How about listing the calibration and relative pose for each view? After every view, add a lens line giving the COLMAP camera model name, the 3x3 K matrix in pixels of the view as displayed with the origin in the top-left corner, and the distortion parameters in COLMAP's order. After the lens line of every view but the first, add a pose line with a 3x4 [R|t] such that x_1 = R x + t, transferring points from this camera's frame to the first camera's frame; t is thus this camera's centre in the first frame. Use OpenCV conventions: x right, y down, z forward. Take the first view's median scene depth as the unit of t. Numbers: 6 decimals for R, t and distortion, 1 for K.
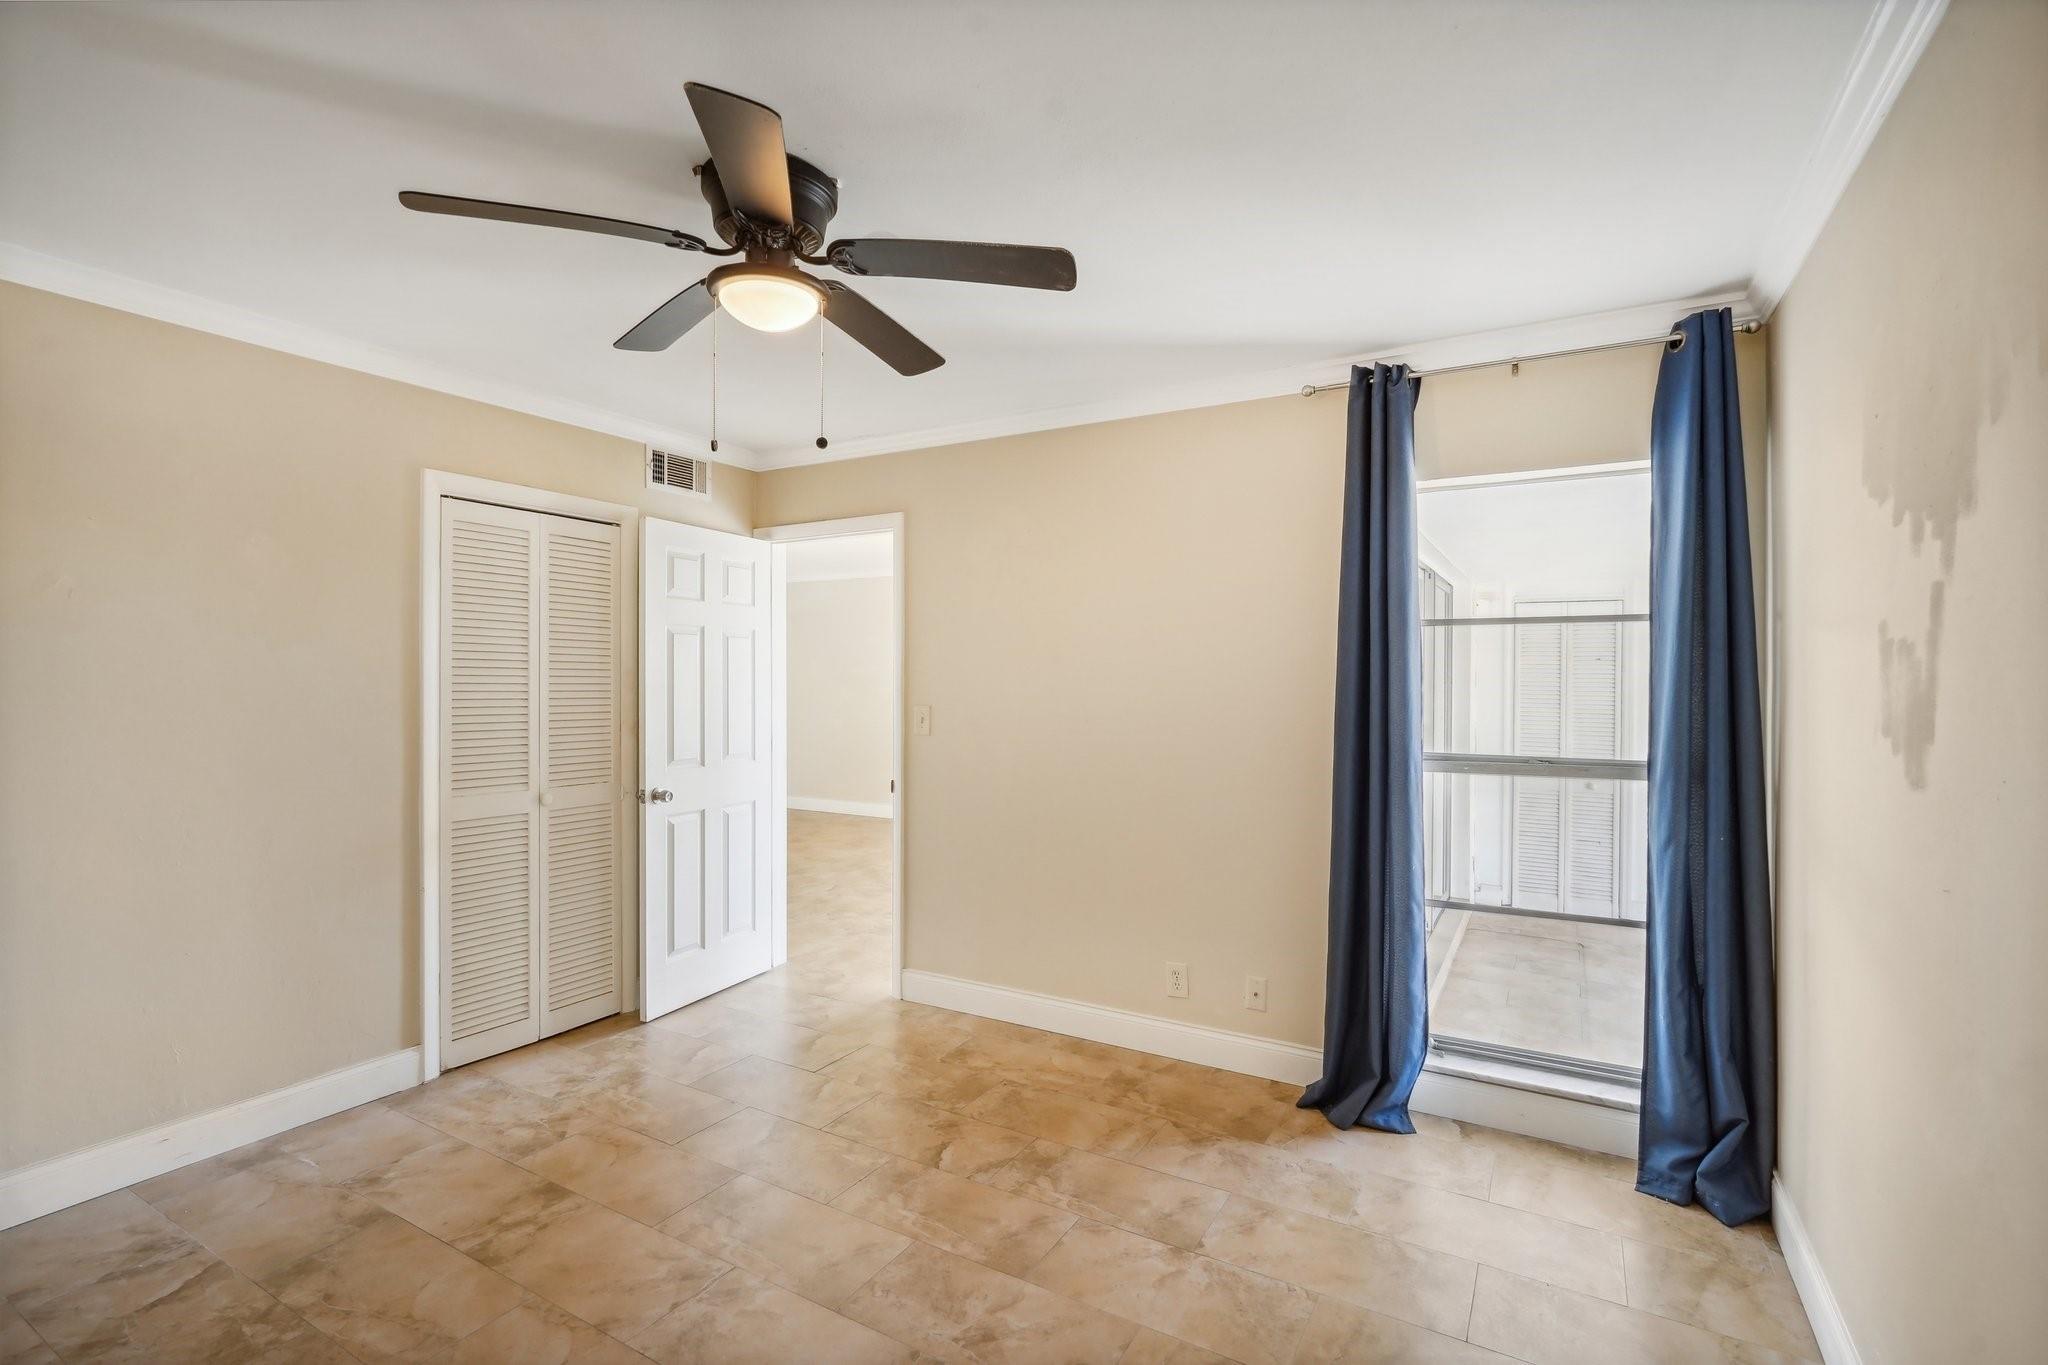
lens RADIAL K [[911.4, 0, 1014.1], [0, 911.4, 689.6], [0, 0, 1]] dist [-0.000591, 0.000440]
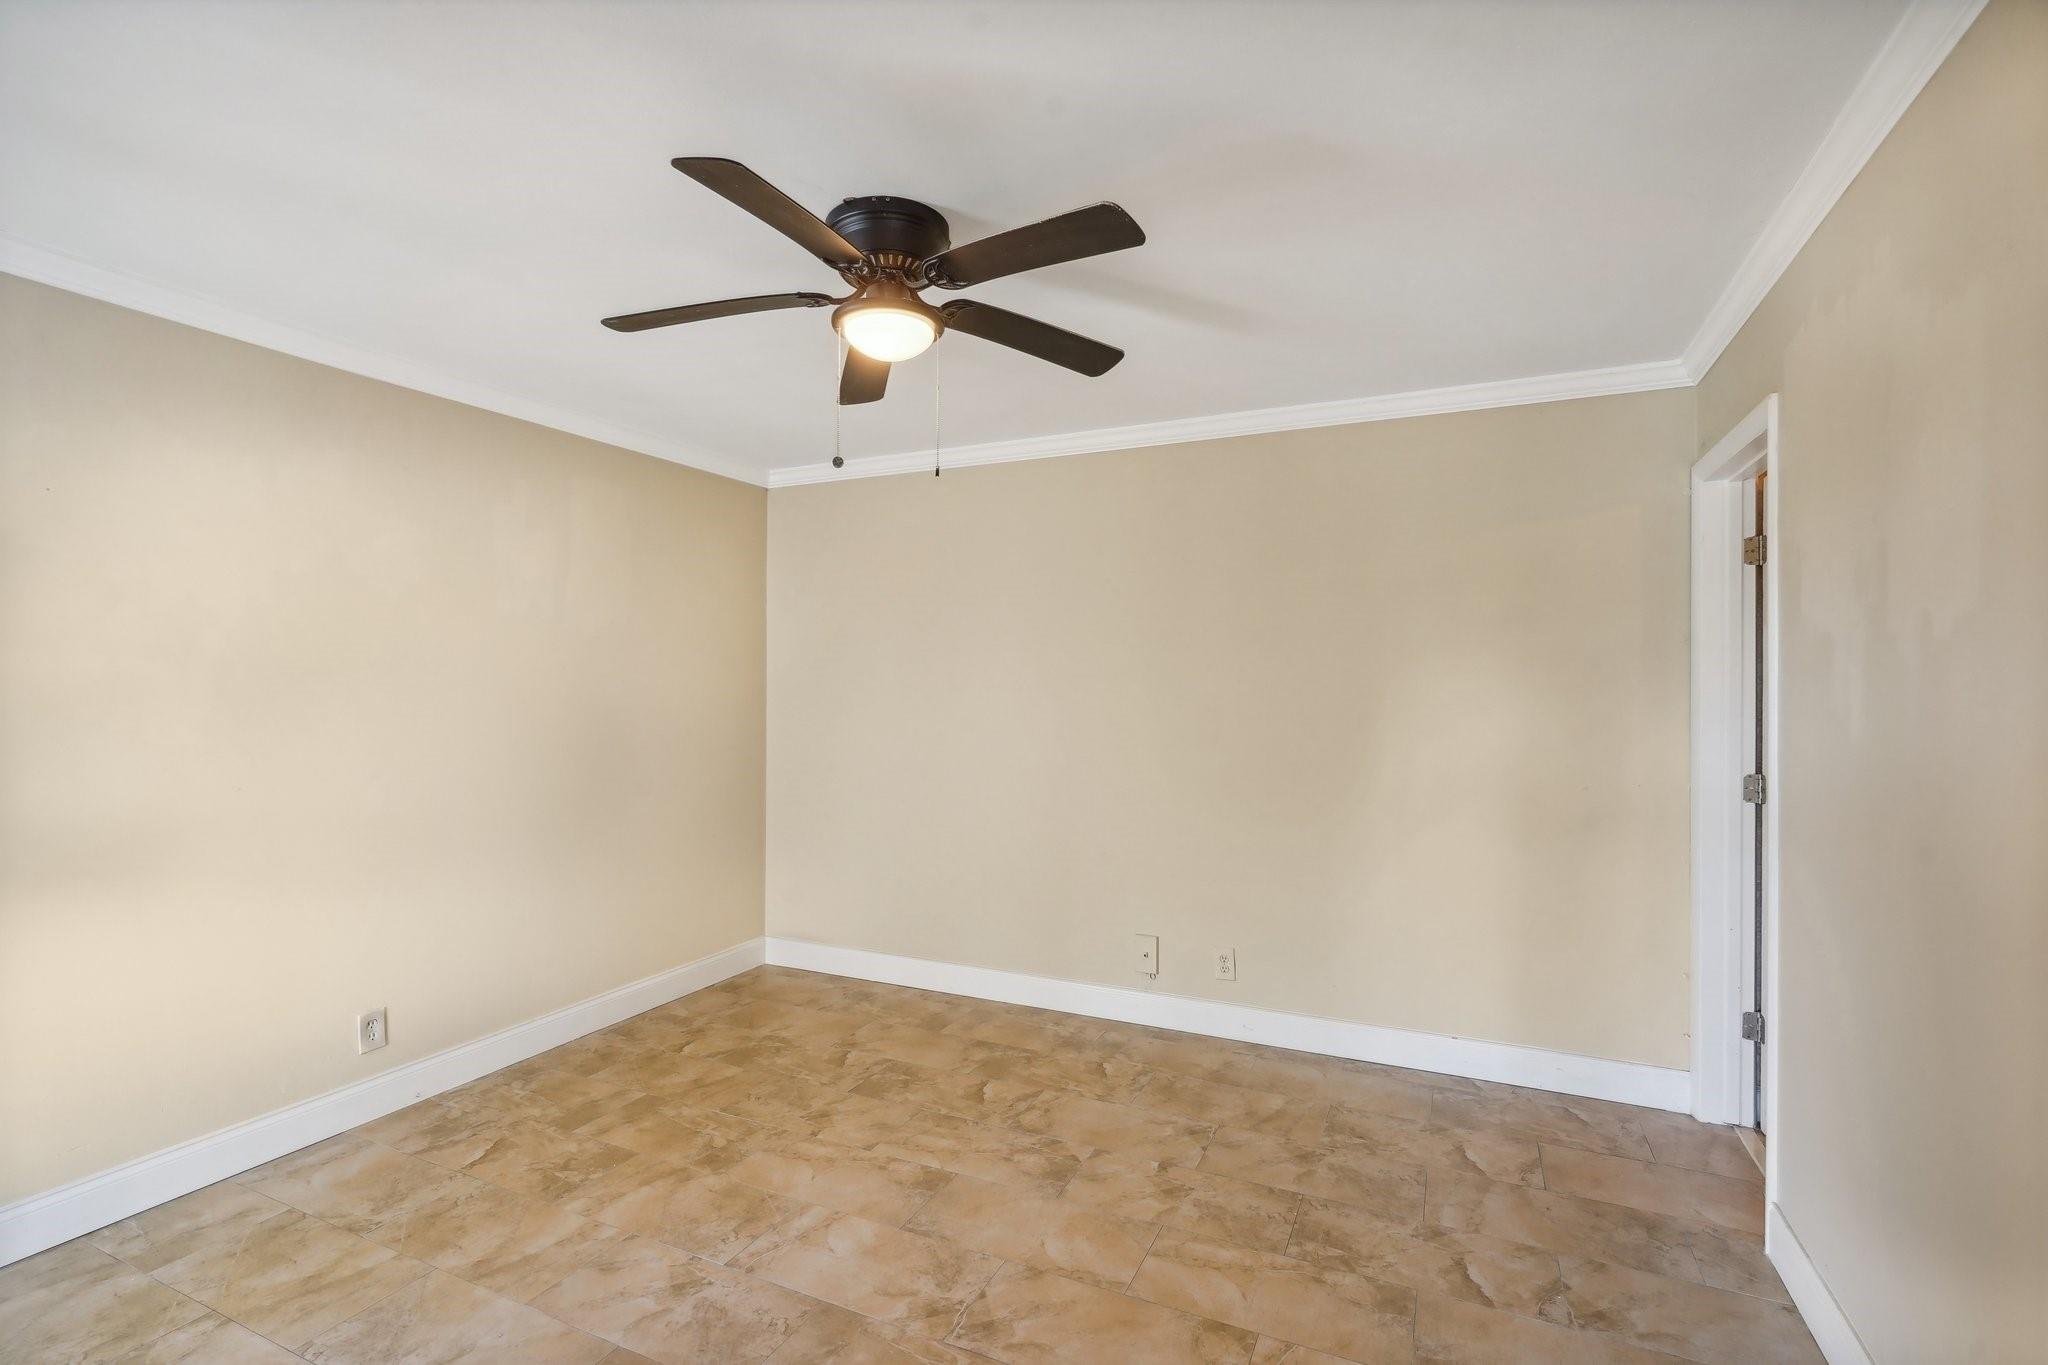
lens RADIAL K [[911.4, 0, 1014.1], [0, 911.4, 689.6], [0, 0, 1]] dist [-0.000591, 0.000440]
pose [[-0.995805, -0.005090, -0.091354, -0.182041], [-0.005927, 0.999943, 0.008888, -0.010721], [0.091304, 0.009392, -0.995779, 1.185632]]
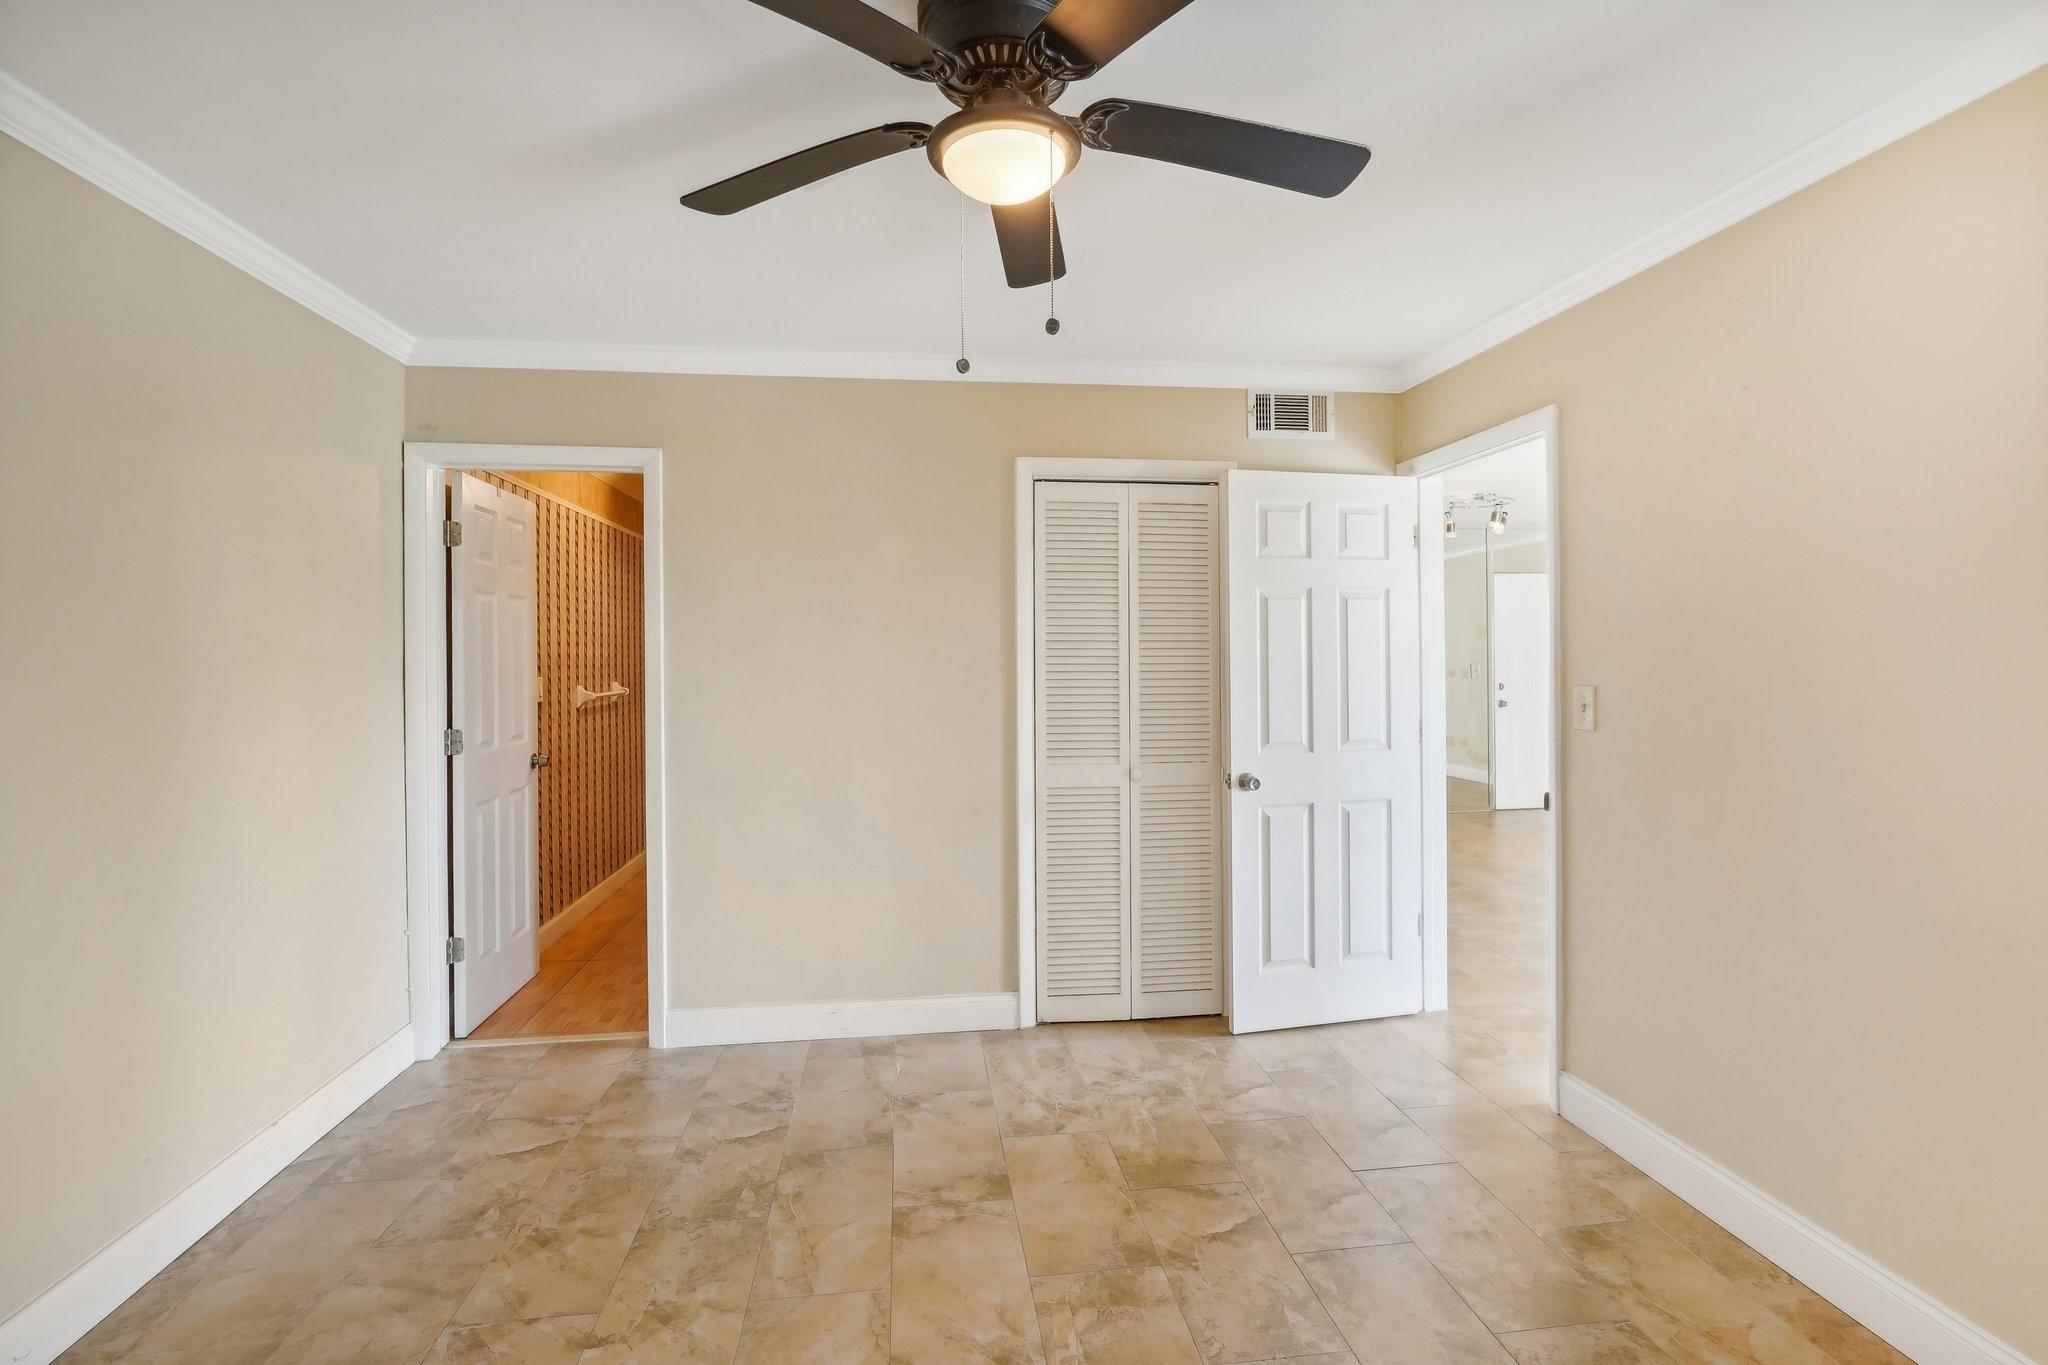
lens RADIAL K [[931.6, 0, 1047.4], [0, 931.6, 654.7], [0, 0, 1]] dist [-0.011934, 0.005239]
pose [[0.626231, -0.007200, -0.779605, 0.208943], [0.000881, 0.999963, -0.008527, 0.000252], [0.779637, 0.004653, 0.626214, 0.304018]]
